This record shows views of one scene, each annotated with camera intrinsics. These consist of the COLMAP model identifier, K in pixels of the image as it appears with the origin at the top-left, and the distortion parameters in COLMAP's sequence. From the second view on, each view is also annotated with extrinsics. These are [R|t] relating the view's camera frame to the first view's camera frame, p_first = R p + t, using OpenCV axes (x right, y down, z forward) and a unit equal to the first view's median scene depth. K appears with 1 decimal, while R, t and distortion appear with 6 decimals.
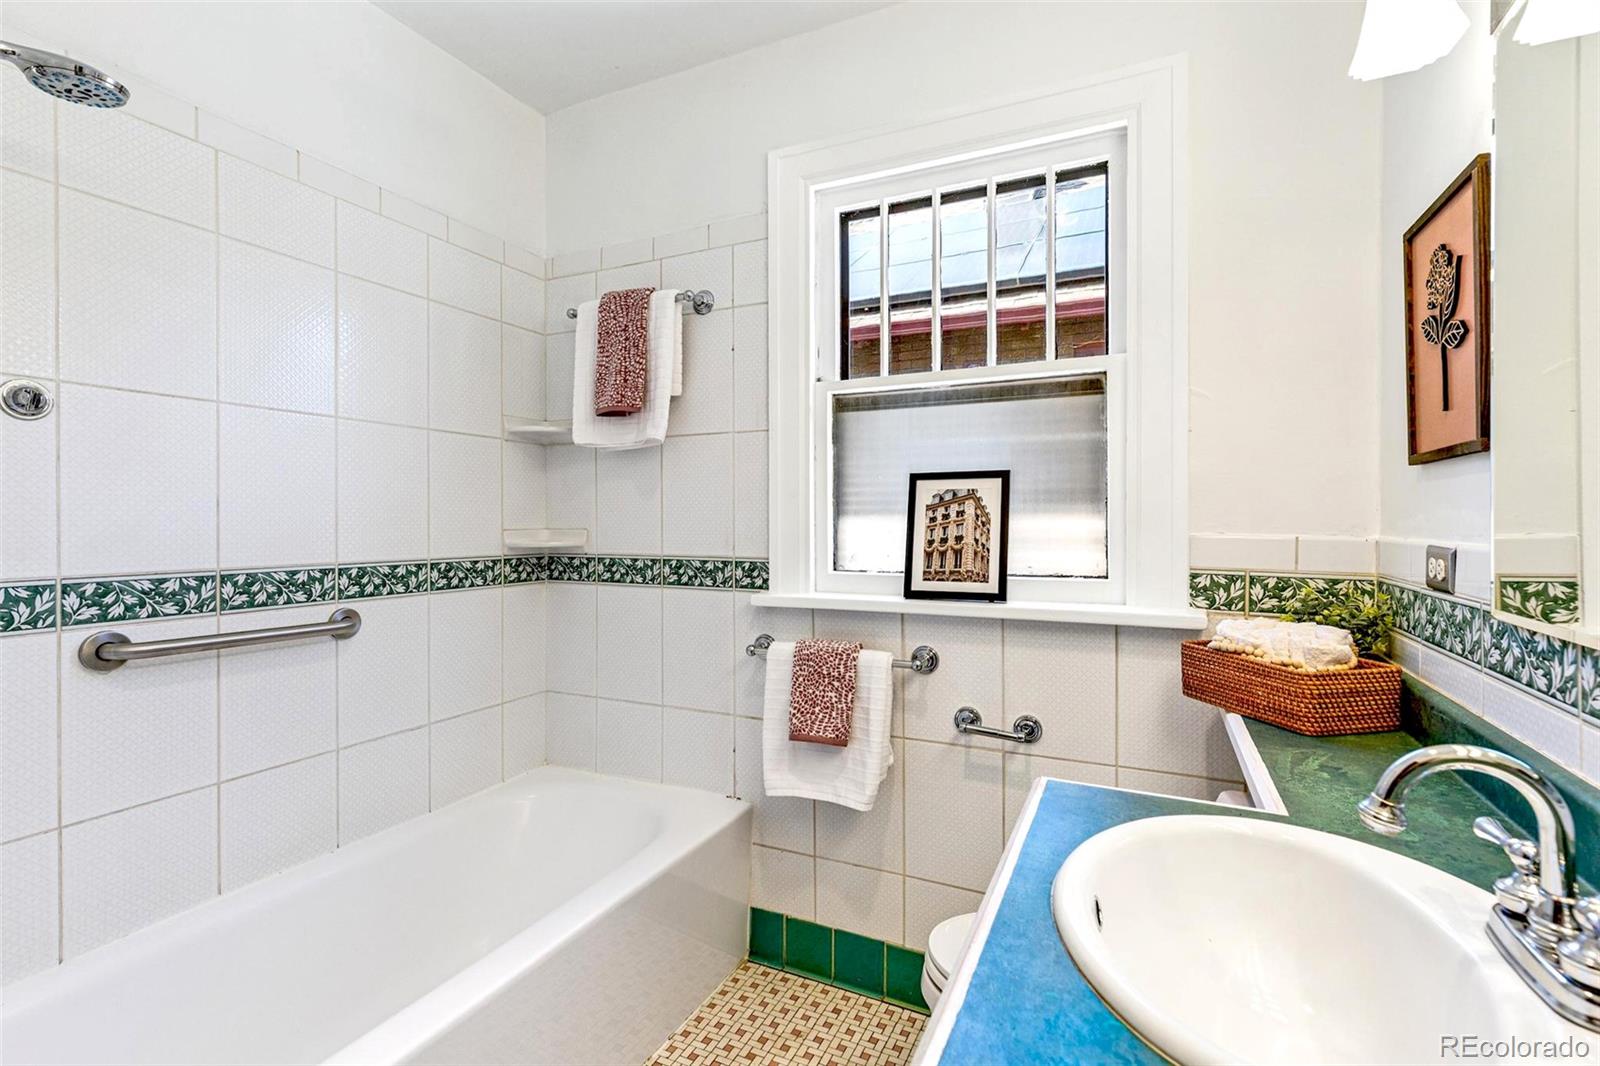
lens RADIAL K [[720.4, 0, 797.5], [0, 720.4, 525.4], [0, 0, 1]] dist [0.002222, -0.000157]
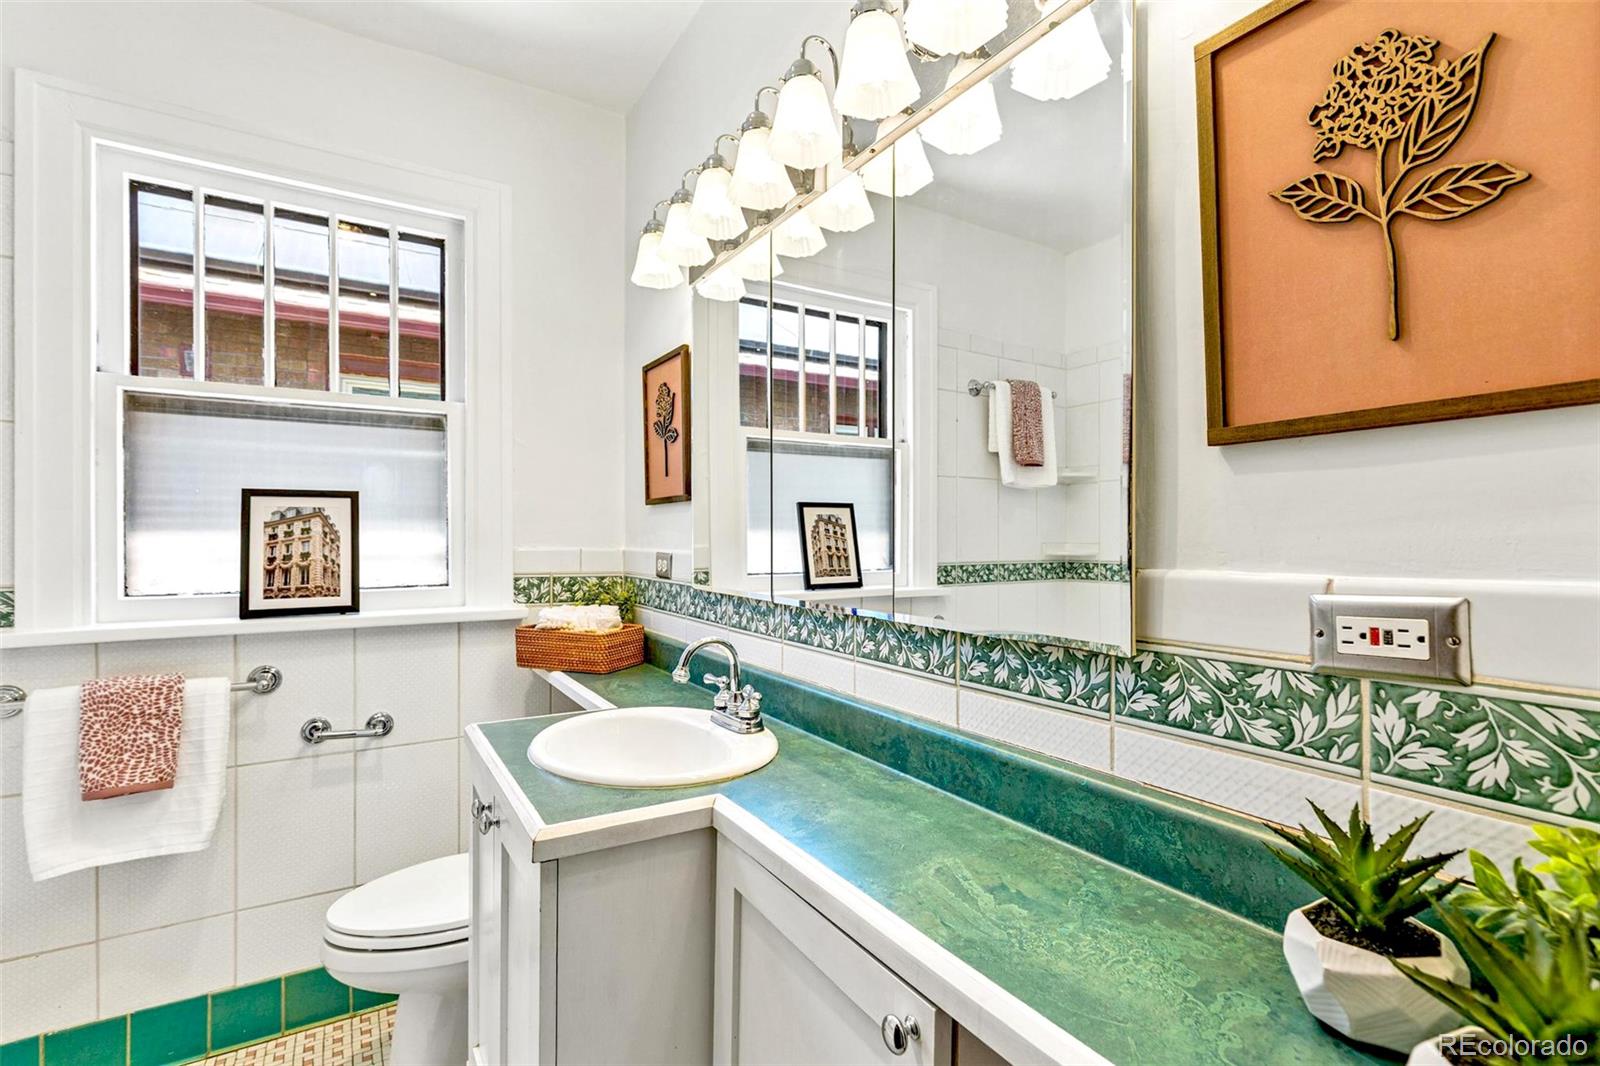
lens RADIAL K [[747.1, 0, 802.4], [0, 747.1, 543.2], [0, 0, 1]] dist [0.000709, -0.000170]
pose [[0.541513, -0.006930, 0.840664, -0.287495], [0.004828, 0.999975, 0.005133, -0.001280], [-0.840678, 0.001279, 0.541533, -0.171312]]
